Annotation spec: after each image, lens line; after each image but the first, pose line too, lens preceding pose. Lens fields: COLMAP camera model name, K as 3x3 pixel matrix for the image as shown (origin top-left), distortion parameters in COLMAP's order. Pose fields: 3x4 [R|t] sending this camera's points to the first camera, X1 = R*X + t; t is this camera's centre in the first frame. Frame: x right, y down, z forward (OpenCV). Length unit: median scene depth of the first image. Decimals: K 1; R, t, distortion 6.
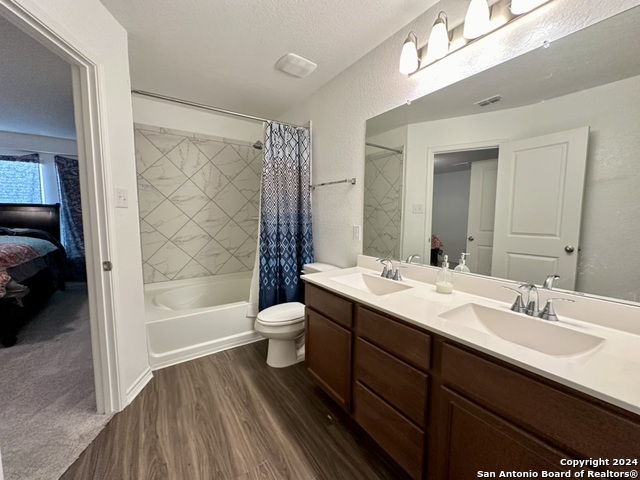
lens RADIAL K [[256.1, 0, 320.1], [0, 256.1, 237.8], [0, 0, 1]] dist [-0.003549, 0.000926]
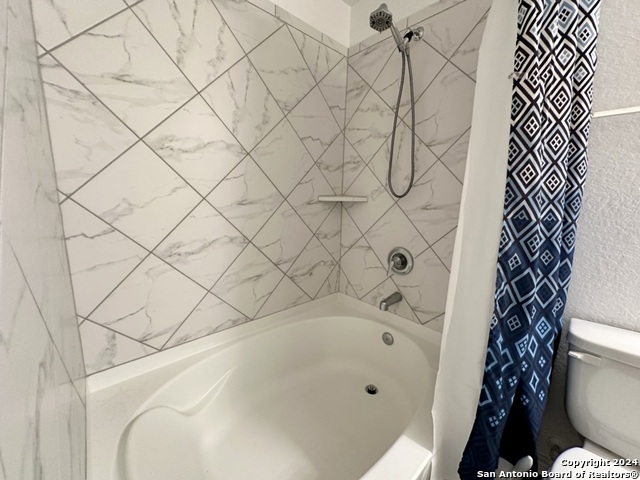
lens RADIAL K [[256.1, 0, 317.9], [0, 256.1, 237.5], [0, 0, 1]] dist [-0.003549, 0.000926]
pose [[0.992631, -0.002952, 0.121143, -0.372875], [-0.005880, 0.997353, 0.072477, -0.042230], [-0.121036, -0.072655, 0.989986, 0.569022]]
